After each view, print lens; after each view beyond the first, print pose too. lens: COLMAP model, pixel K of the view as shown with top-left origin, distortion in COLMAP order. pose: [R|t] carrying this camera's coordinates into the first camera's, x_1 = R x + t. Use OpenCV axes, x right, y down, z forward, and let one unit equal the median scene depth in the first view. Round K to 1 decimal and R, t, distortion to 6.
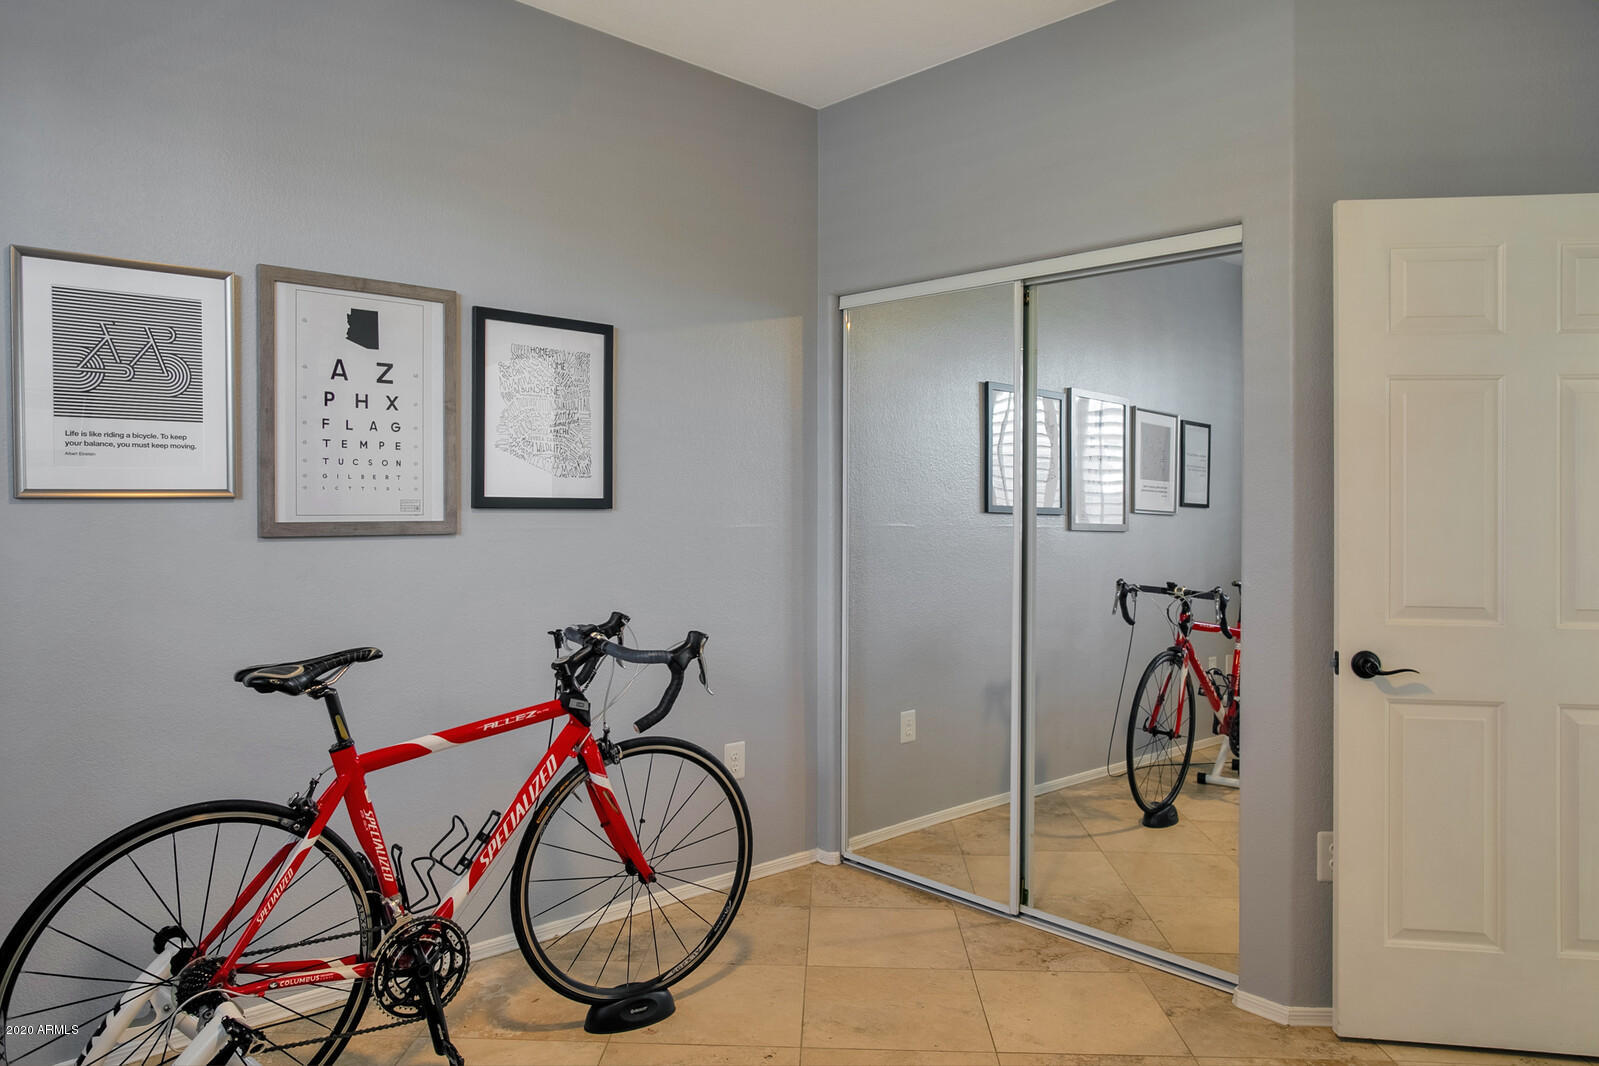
lens RADIAL K [[1127.9, 0, 795.5], [0, 1127.9, 526.6], [0, 0, 1]] dist [-0.028523, 0.013620]
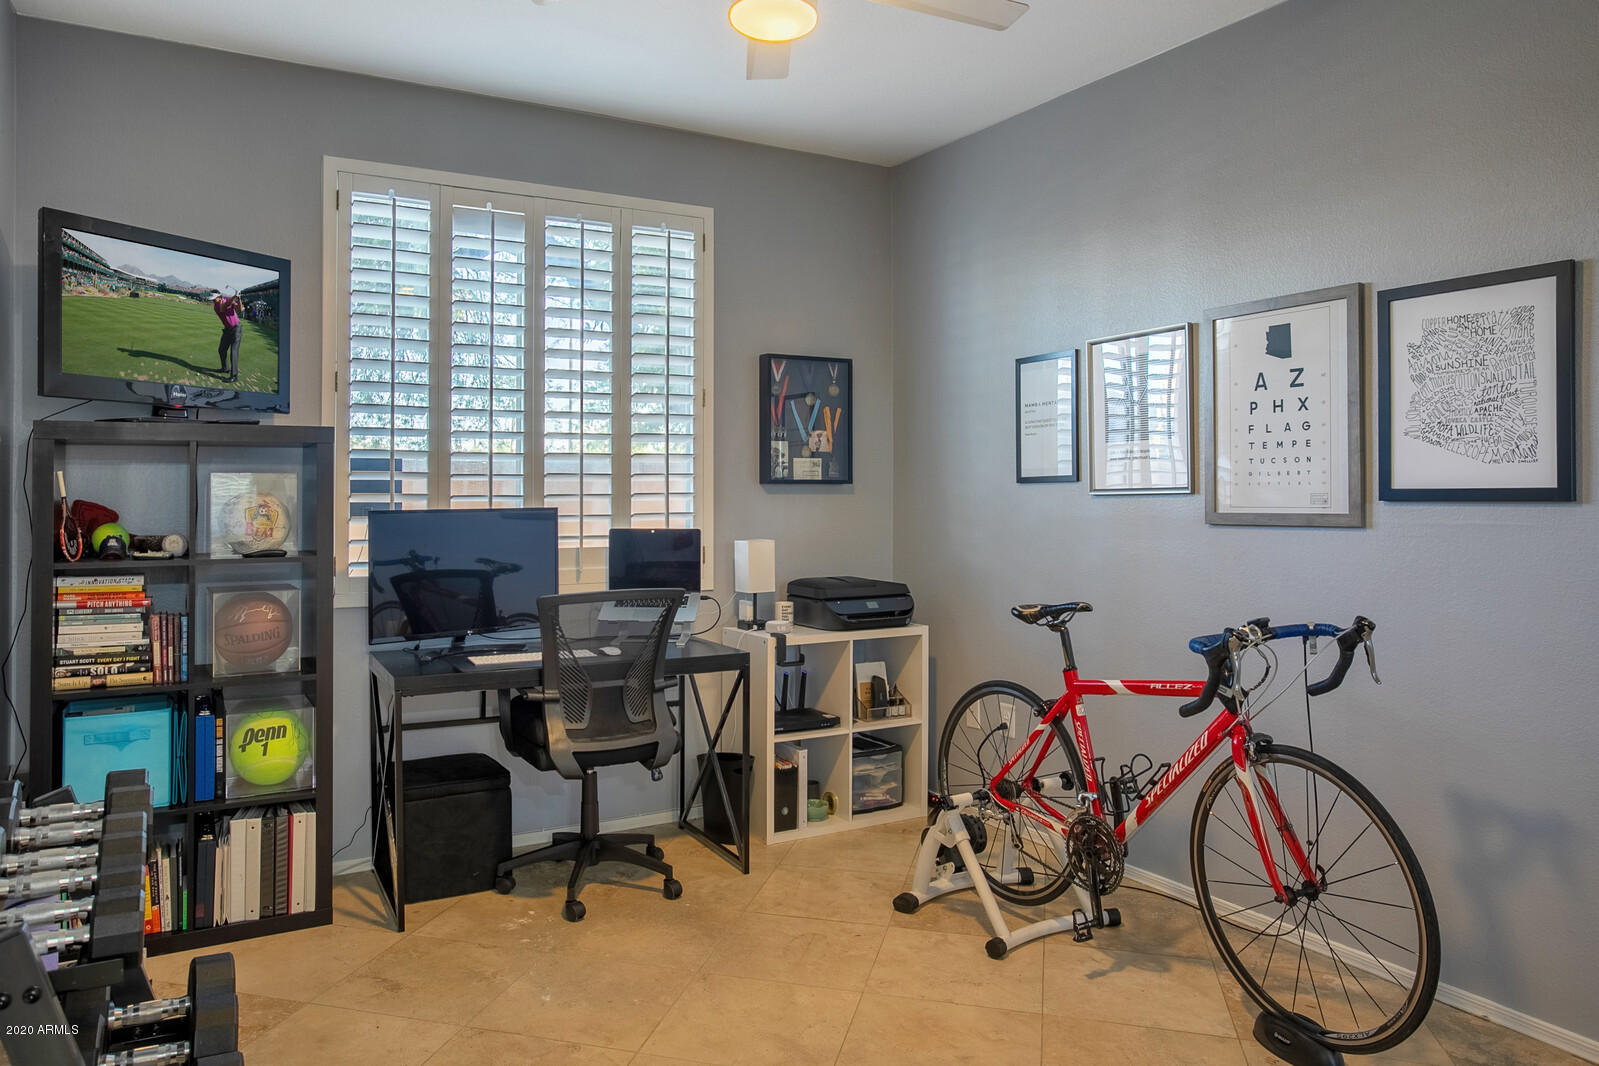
lens RADIAL K [[1127.9, 0, 797.3], [0, 1127.9, 523.5], [0, 0, 1]] dist [-0.028523, 0.013620]
pose [[-0.241178, 0.009524, -0.970434, 0.818244], [-0.024497, 0.999573, 0.015898, 0.000091], [0.970172, 0.027607, -0.240841, 0.799569]]
